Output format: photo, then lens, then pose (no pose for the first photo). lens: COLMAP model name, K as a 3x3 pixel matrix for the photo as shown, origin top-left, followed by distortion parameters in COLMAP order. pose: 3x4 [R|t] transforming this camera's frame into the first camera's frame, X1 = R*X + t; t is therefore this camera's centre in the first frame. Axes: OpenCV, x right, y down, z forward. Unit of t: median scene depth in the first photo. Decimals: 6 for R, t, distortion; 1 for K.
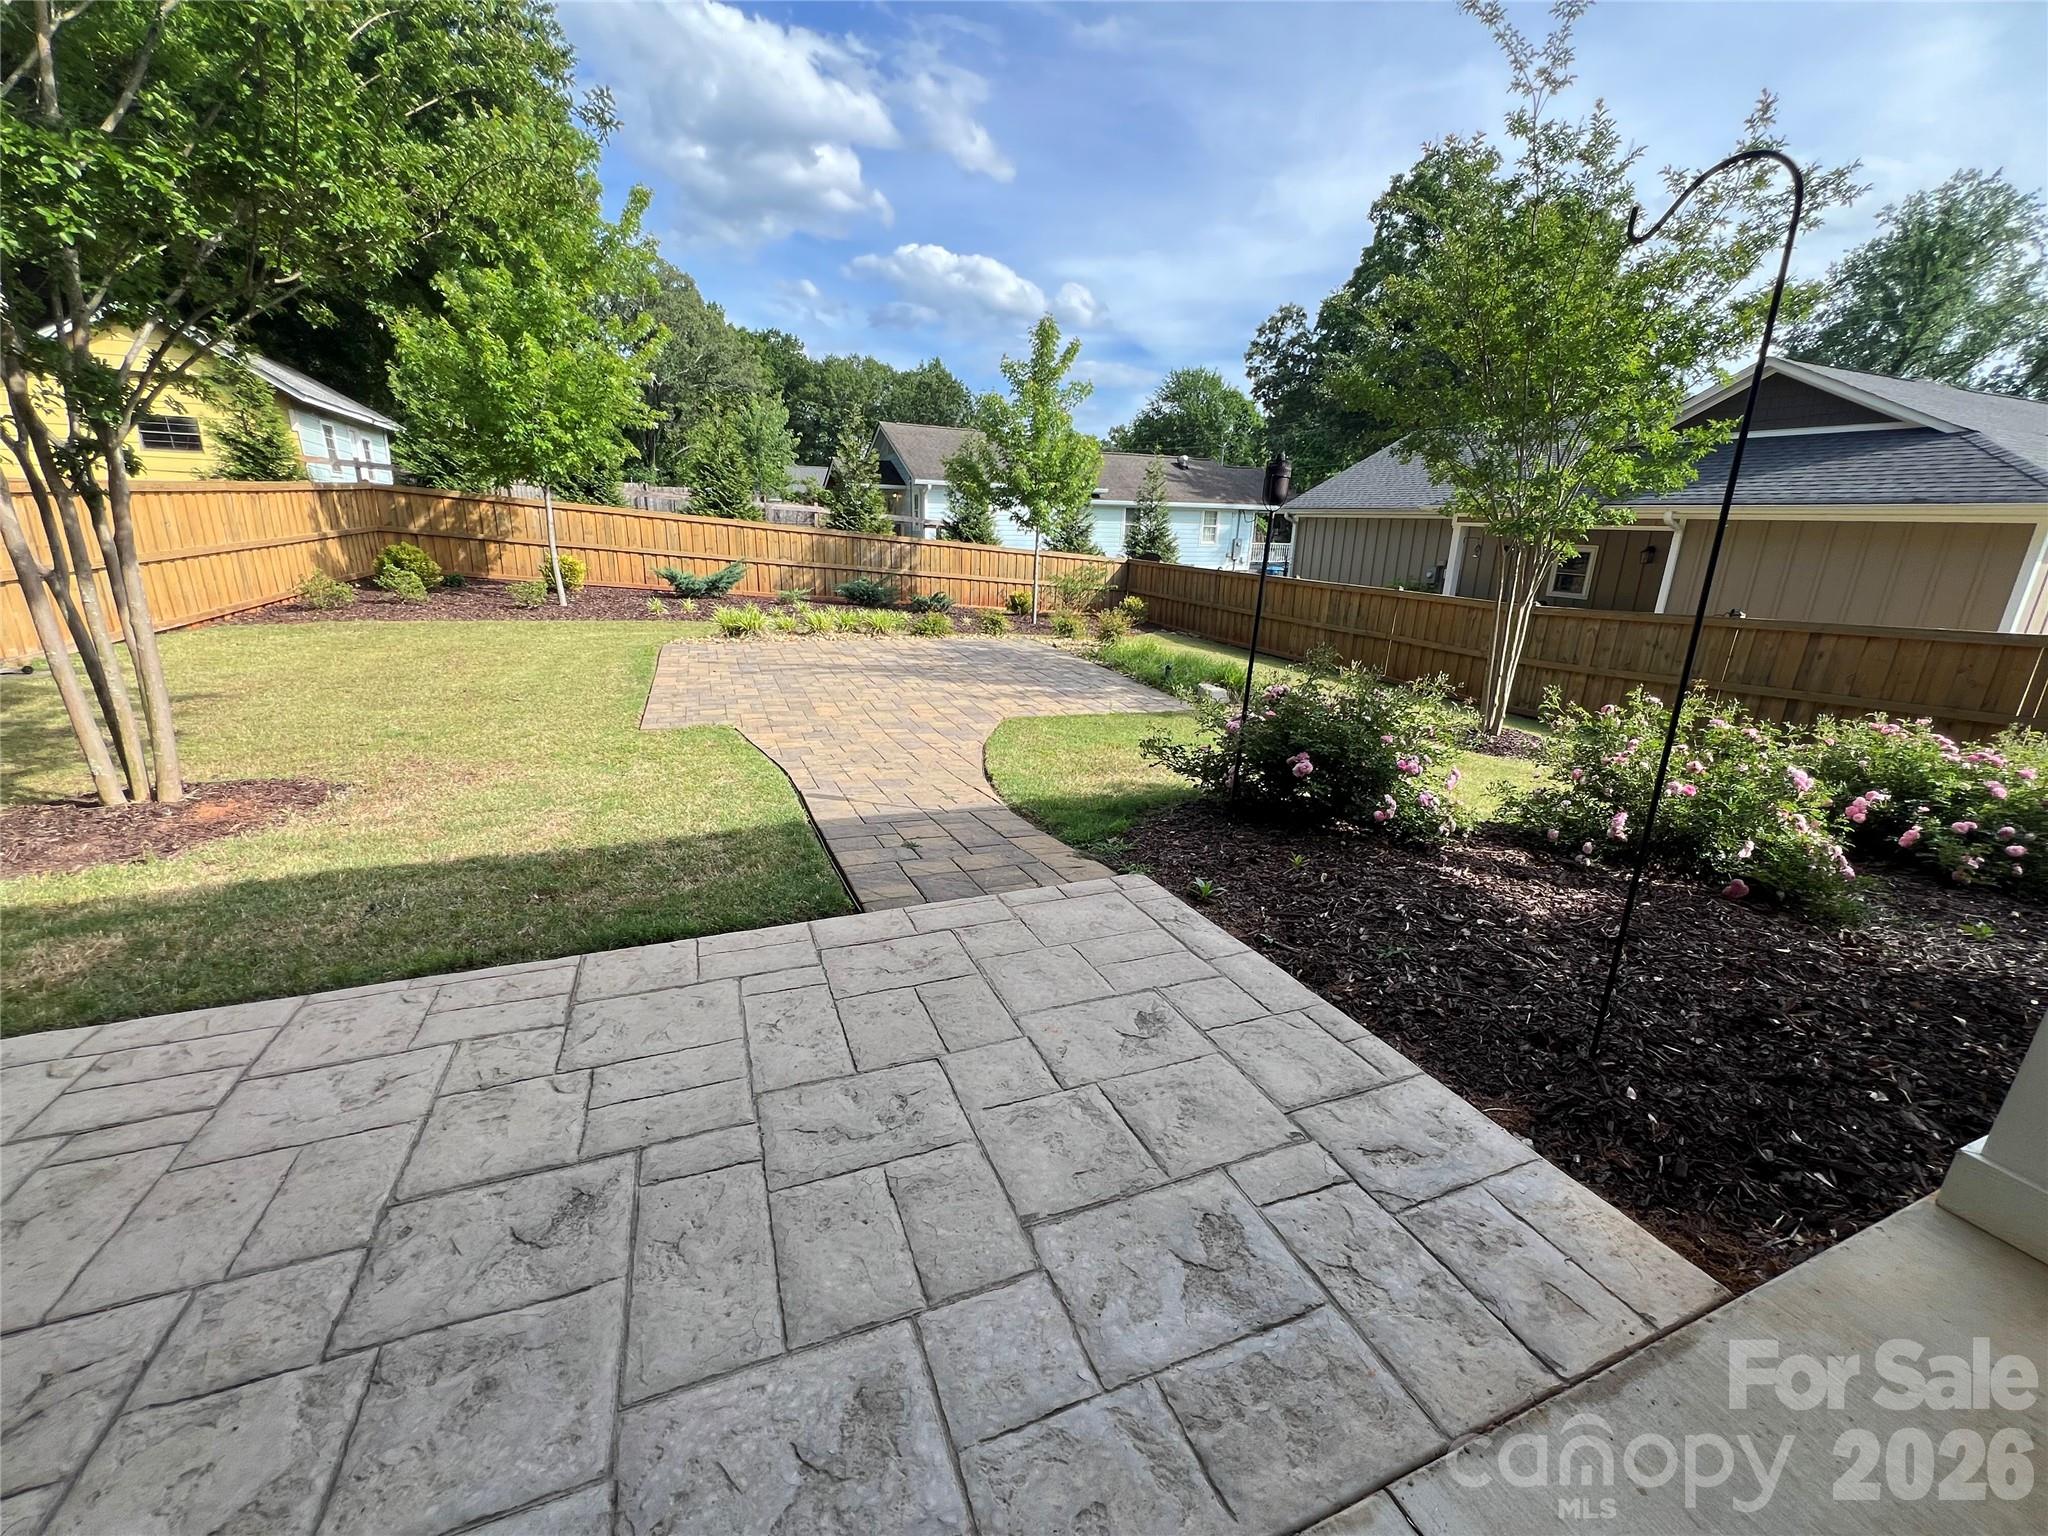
lens RADIAL K [[820.3, 0, 1027.7], [0, 820.3, 763.1], [0, 0, 1]] dist [0.001021, -0.000540]
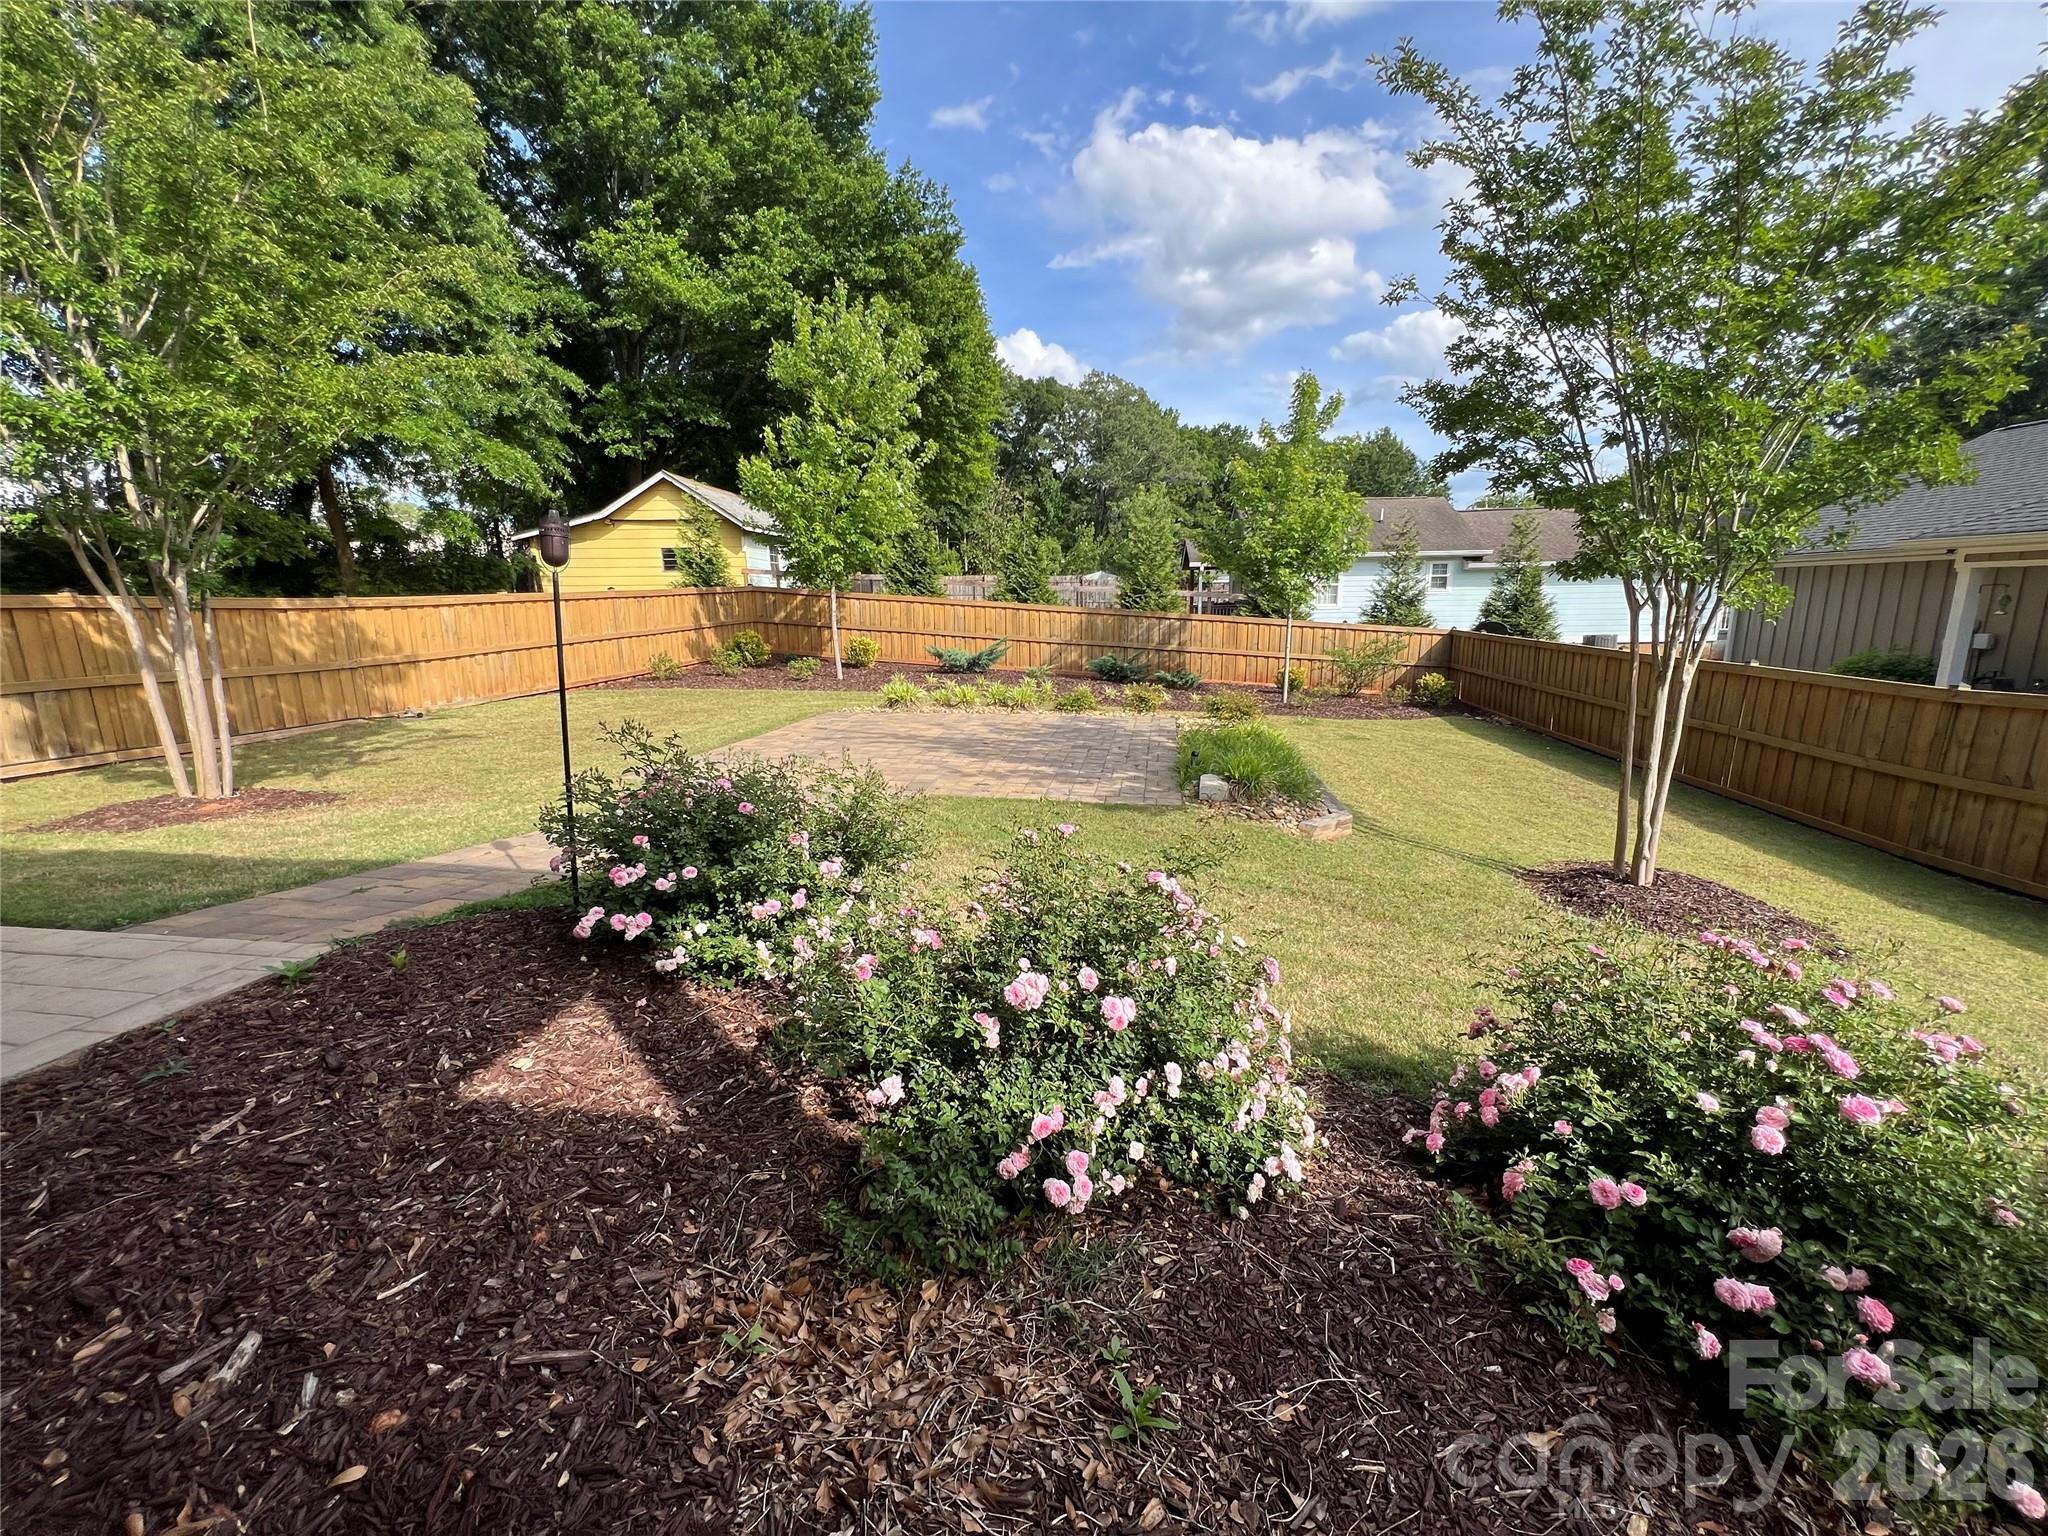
lens RADIAL K [[820.3, 0, 1029.4], [0, 820.3, 778.5], [0, 0, 1]] dist [0.001021, -0.000540]
pose [[0.860555, 0.068360, -0.504749, 0.224932], [-0.106104, 0.993273, -0.046377, -0.014768], [0.498184, 0.093466, 0.862019, 0.084660]]
